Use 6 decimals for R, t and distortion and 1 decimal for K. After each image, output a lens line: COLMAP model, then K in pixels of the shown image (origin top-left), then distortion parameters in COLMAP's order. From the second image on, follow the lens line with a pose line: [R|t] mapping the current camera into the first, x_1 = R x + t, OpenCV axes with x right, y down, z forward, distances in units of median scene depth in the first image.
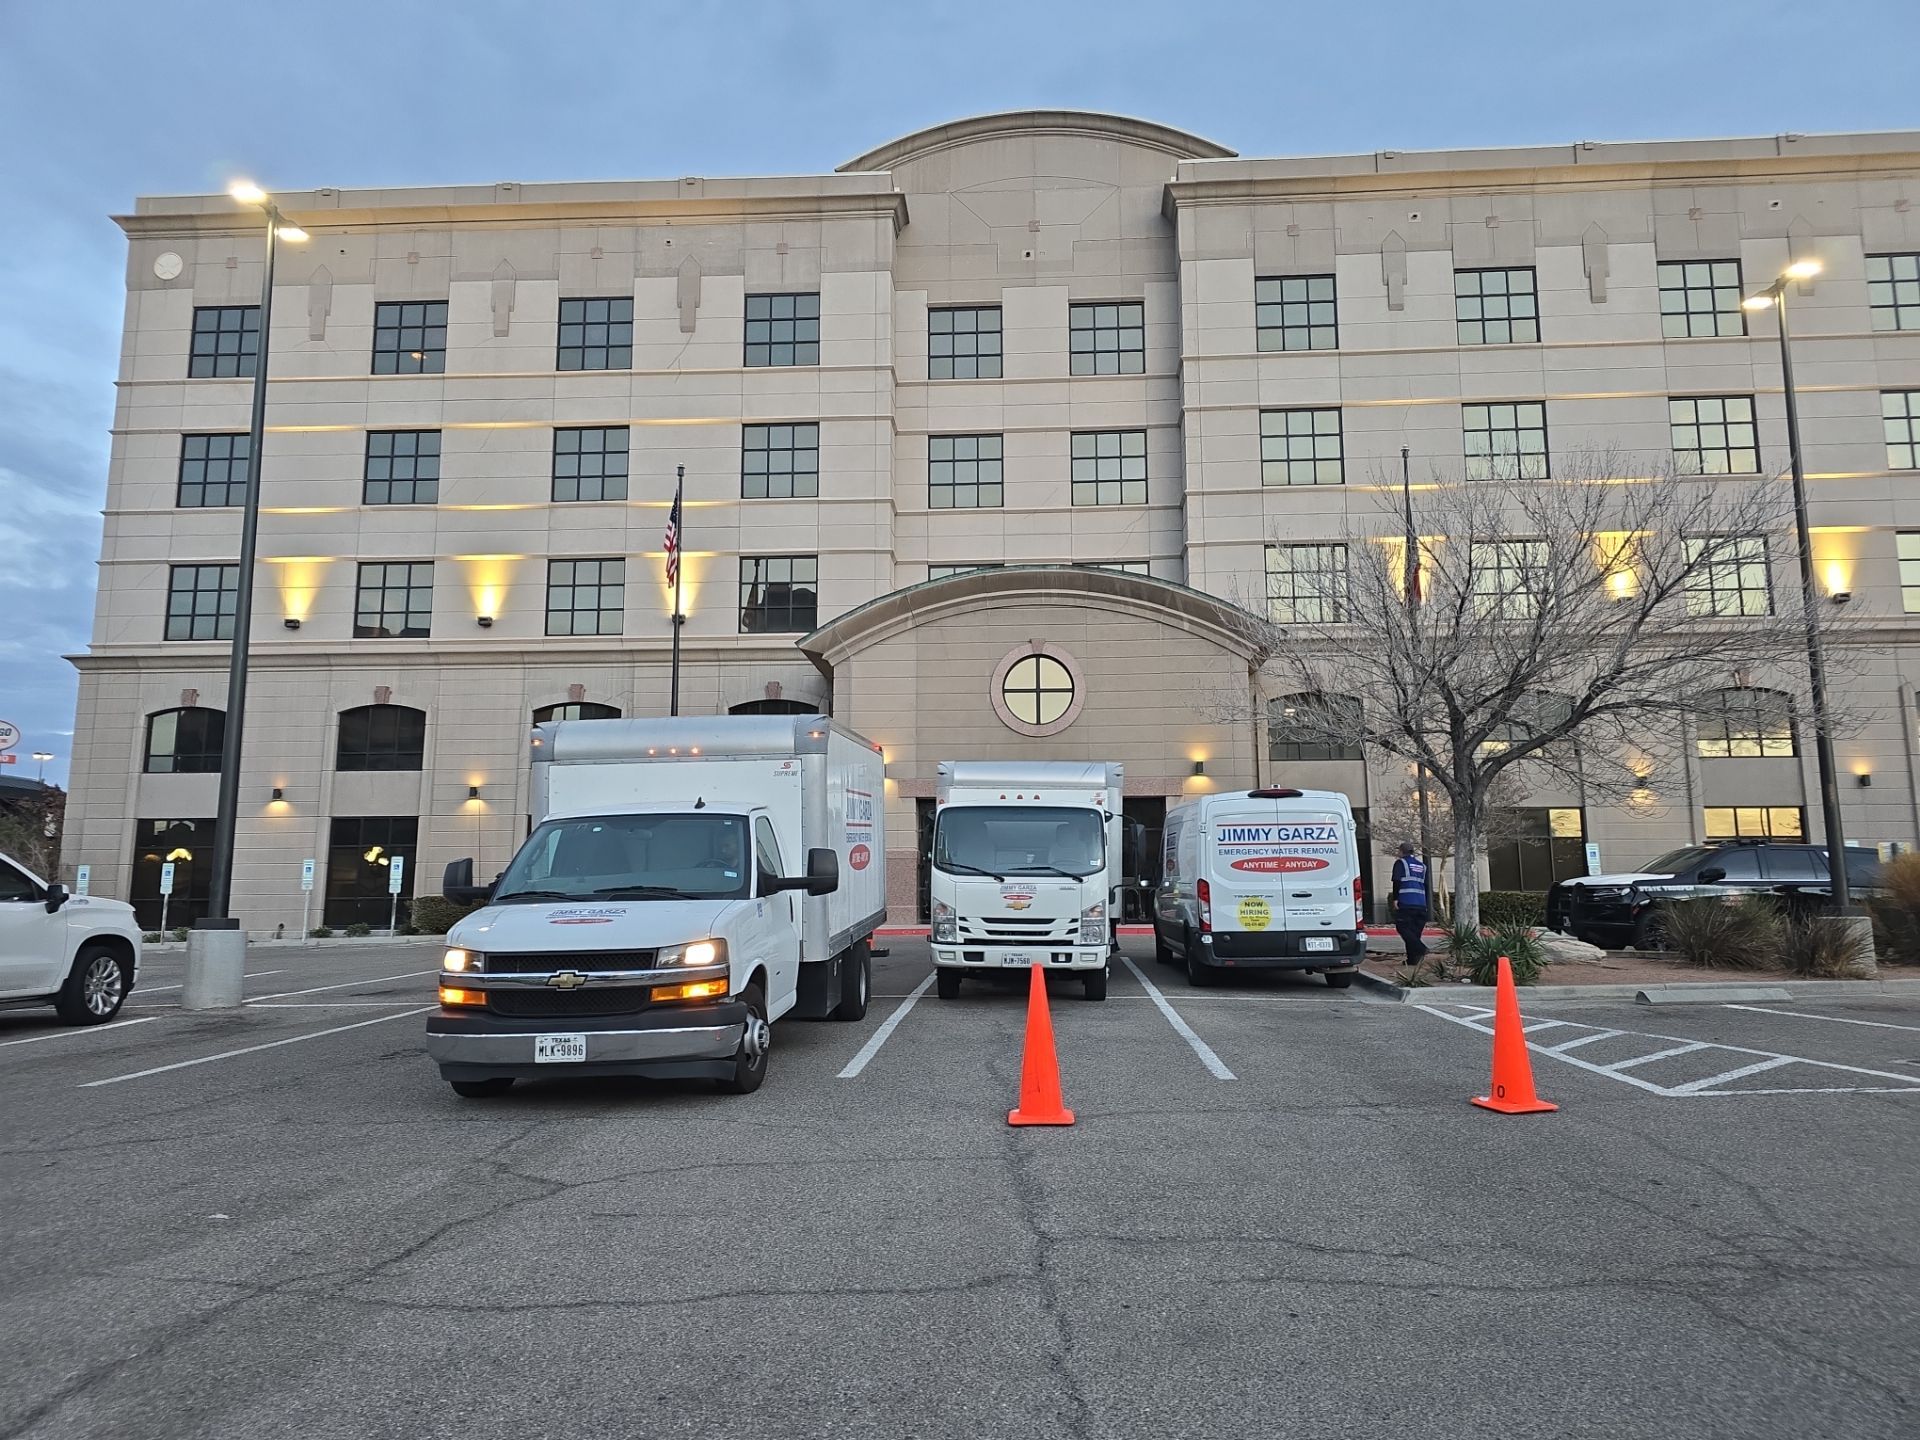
lens RADIAL K [[1245.9, 0, 961.4], [0, 1245.9, 737.1], [0, 0, 1]] dist [0.077330, -0.083431]
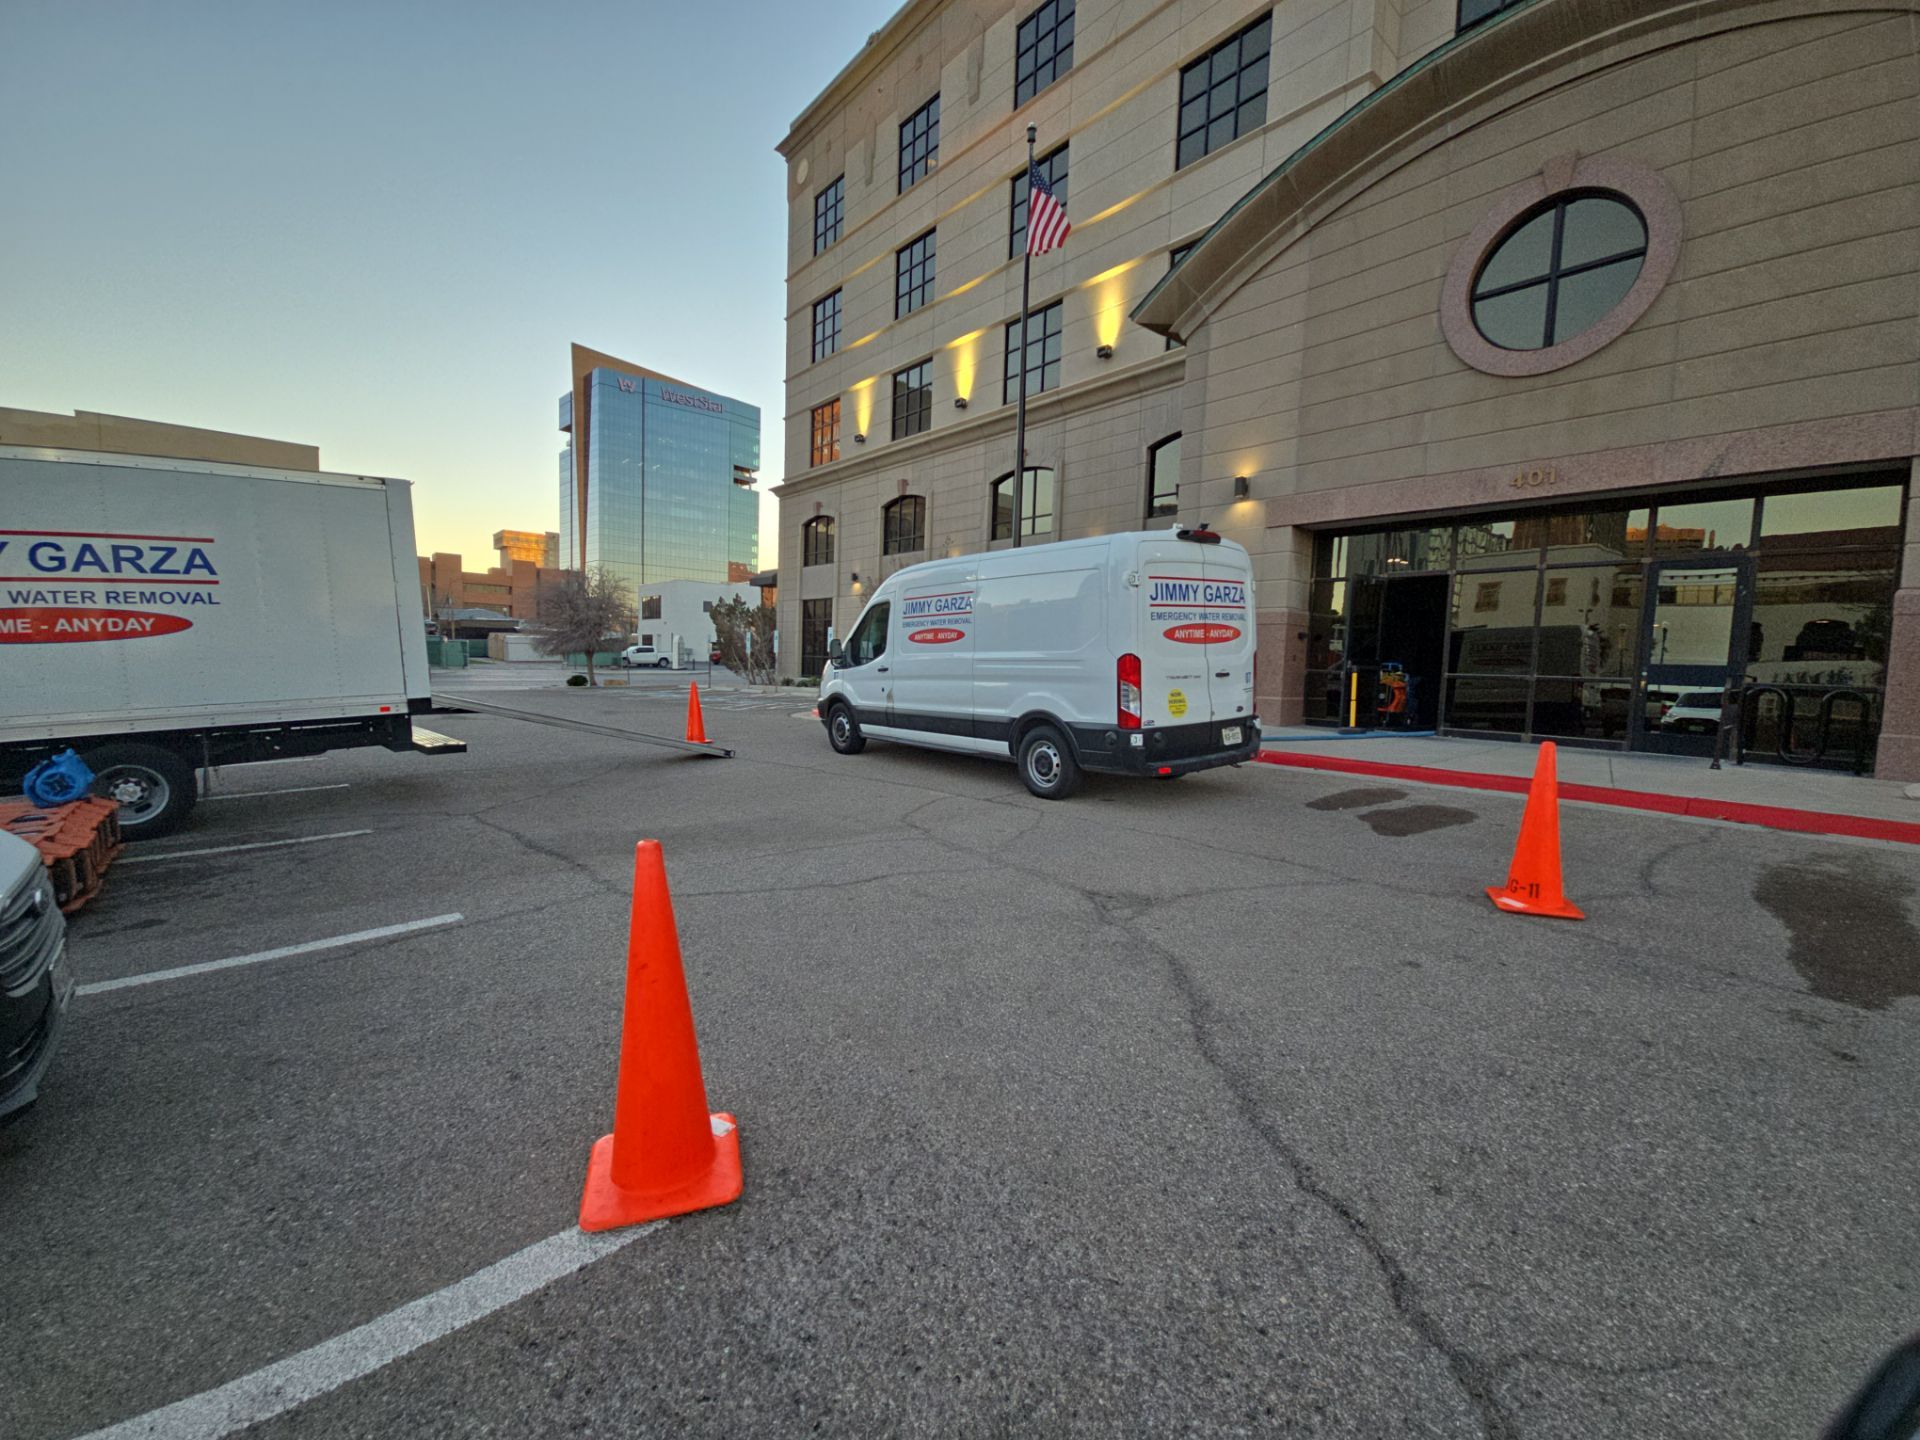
lens RADIAL K [[784.1, 0, 960.0], [0, 784.1, 720.0], [0, 0, 1]] dist [0.001073, -0.000017]
pose [[0.687240, 0.081920, -0.721797, 0.119640], [0.065522, 0.982581, 0.173903, 0.055909], [0.723469, -0.166806, 0.669901, 0.519458]]
